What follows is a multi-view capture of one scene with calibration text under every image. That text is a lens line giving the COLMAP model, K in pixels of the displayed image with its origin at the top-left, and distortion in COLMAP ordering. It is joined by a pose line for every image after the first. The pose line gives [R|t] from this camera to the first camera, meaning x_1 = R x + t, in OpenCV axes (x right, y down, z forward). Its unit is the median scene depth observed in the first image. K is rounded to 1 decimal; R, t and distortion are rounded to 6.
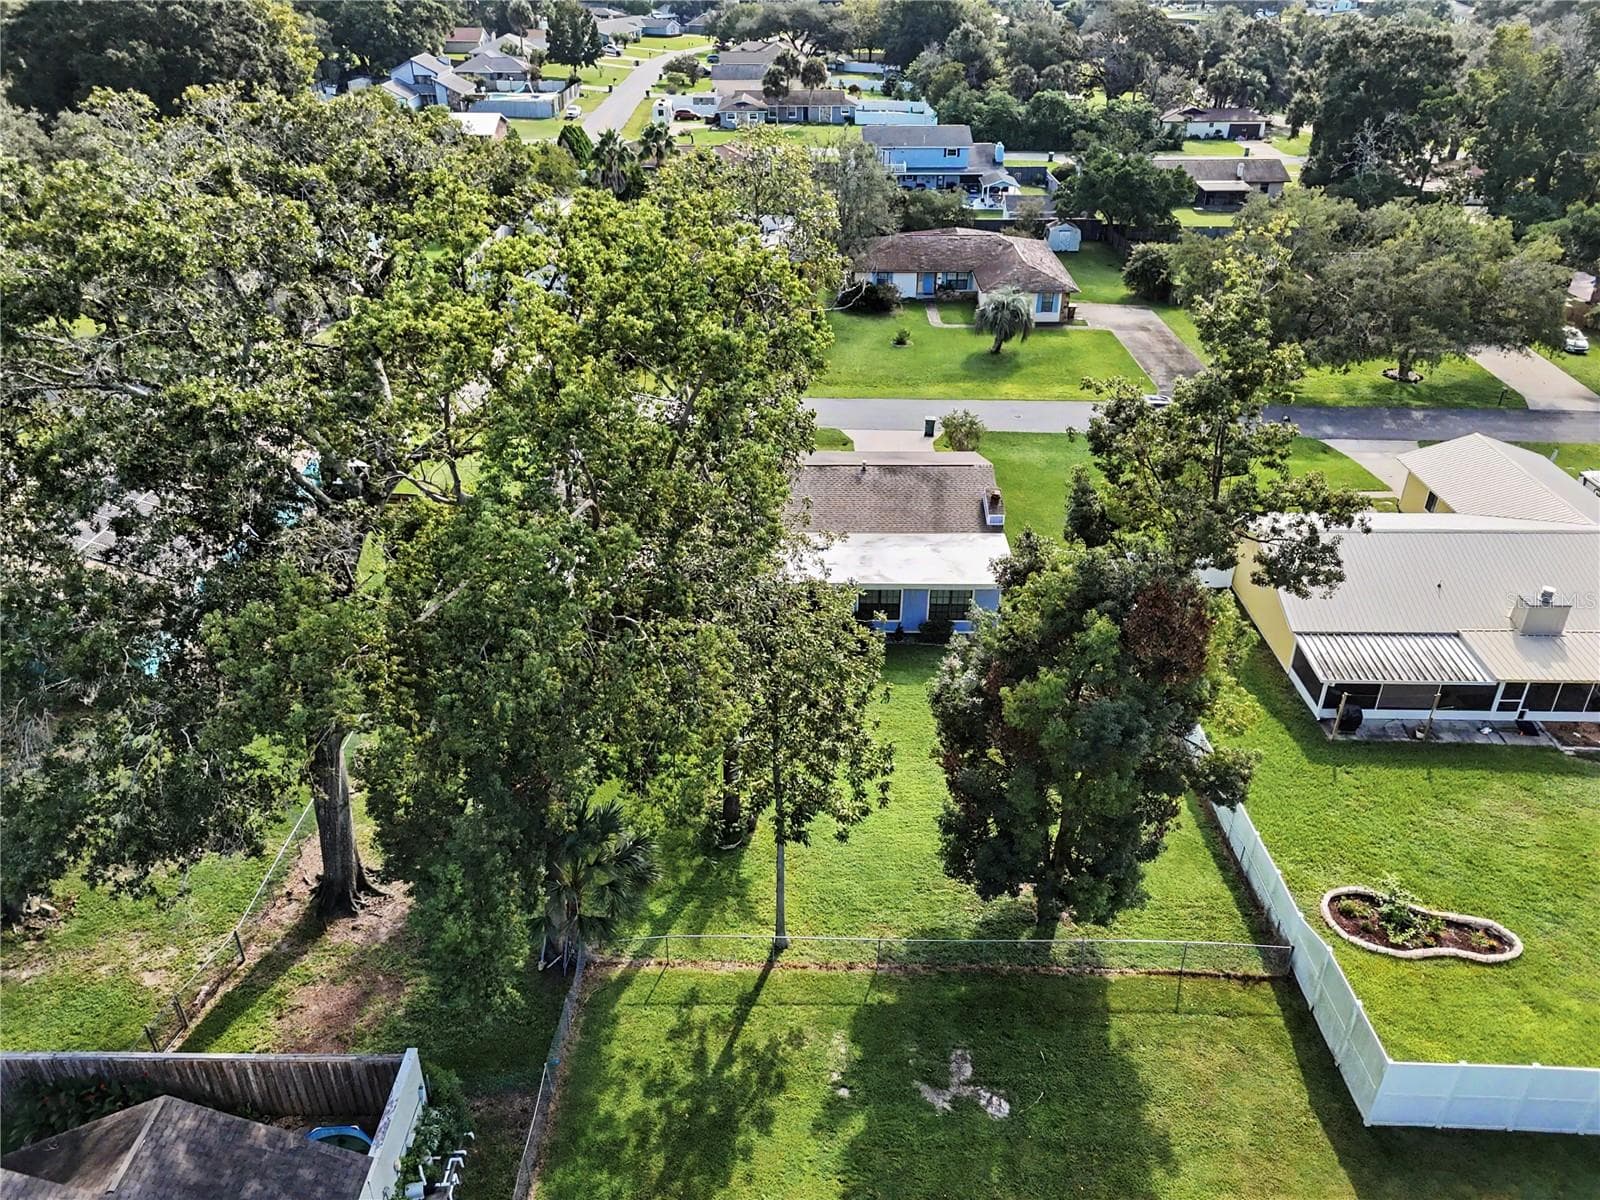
lens RADIAL K [[1225.9, 0, 800.0], [0, 1225.9, 600.0], [0, 0, 1]] dist [0.008702, 0.000086]
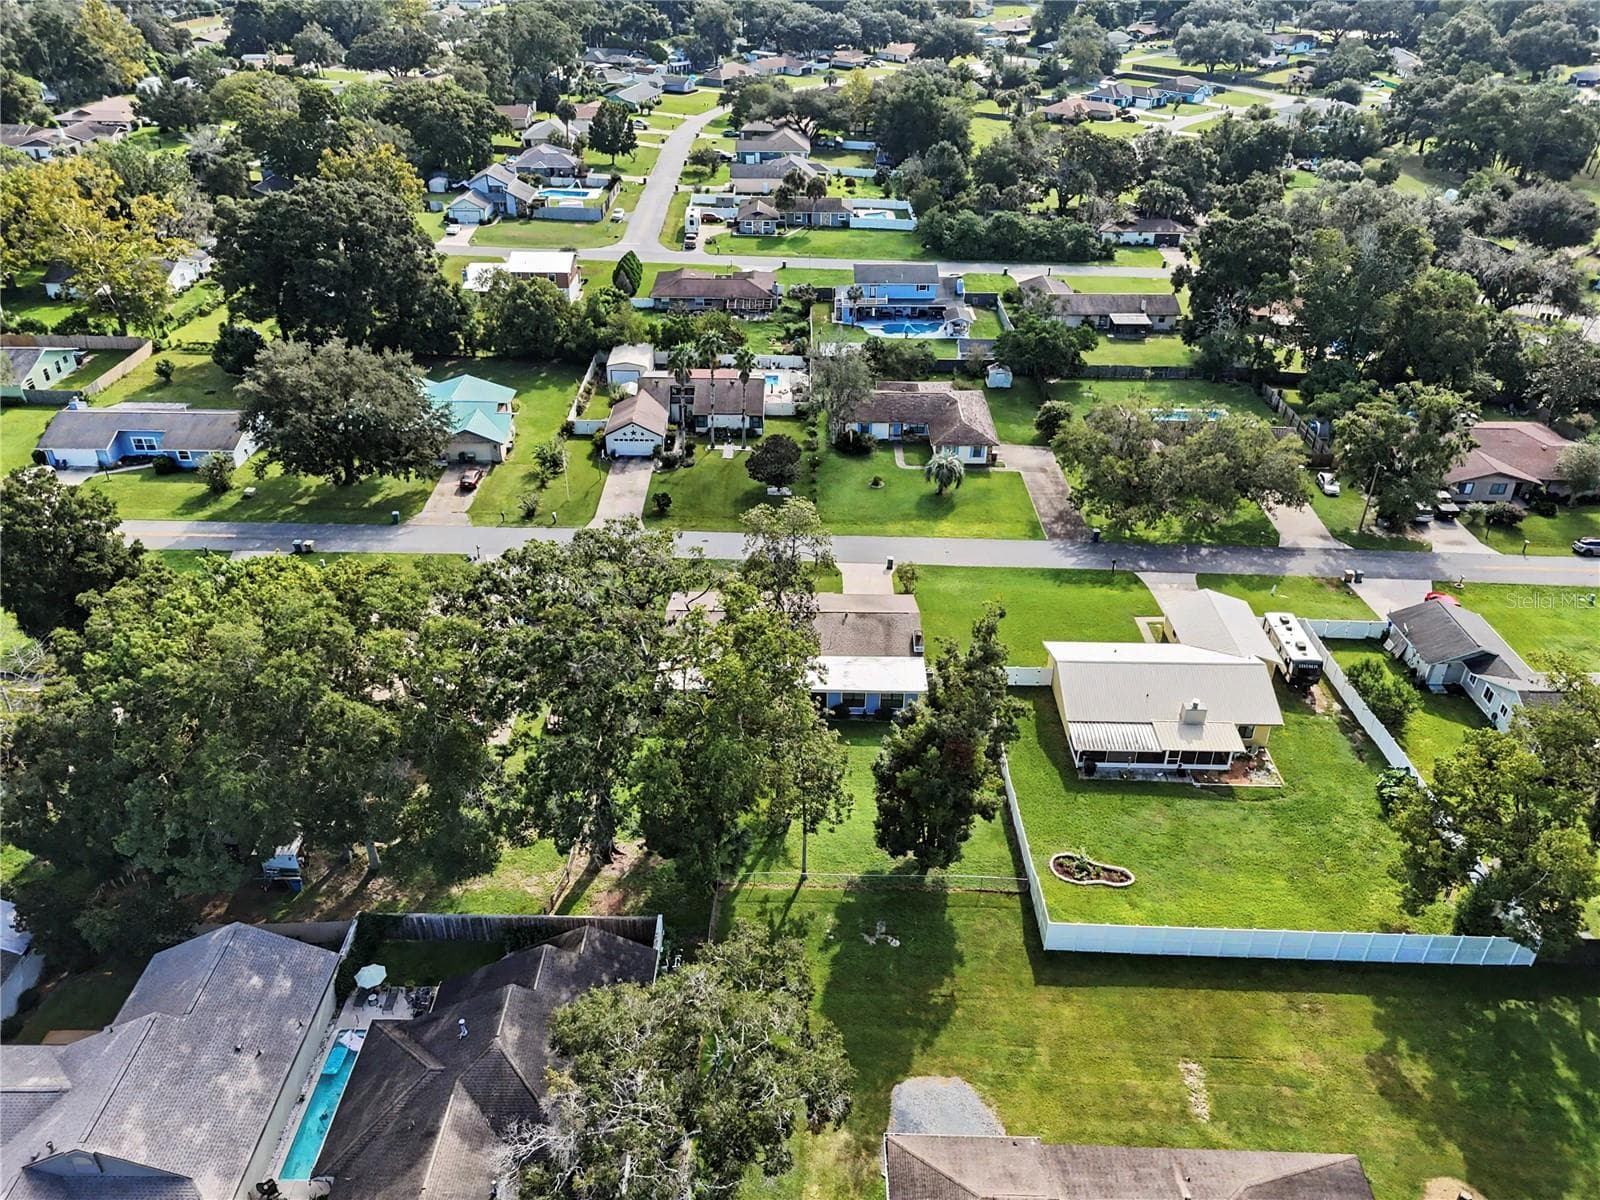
lens RADIAL K [[1225.9, 0, 800.0], [0, 1225.9, 600.0], [0, 0, 1]] dist [0.008702, 0.000086]
pose [[0.999972, 0.006657, 0.003510, -0.026908], [-0.006761, 0.999512, 0.030486, -0.230956], [-0.003305, -0.030509, 0.999529, -0.963397]]
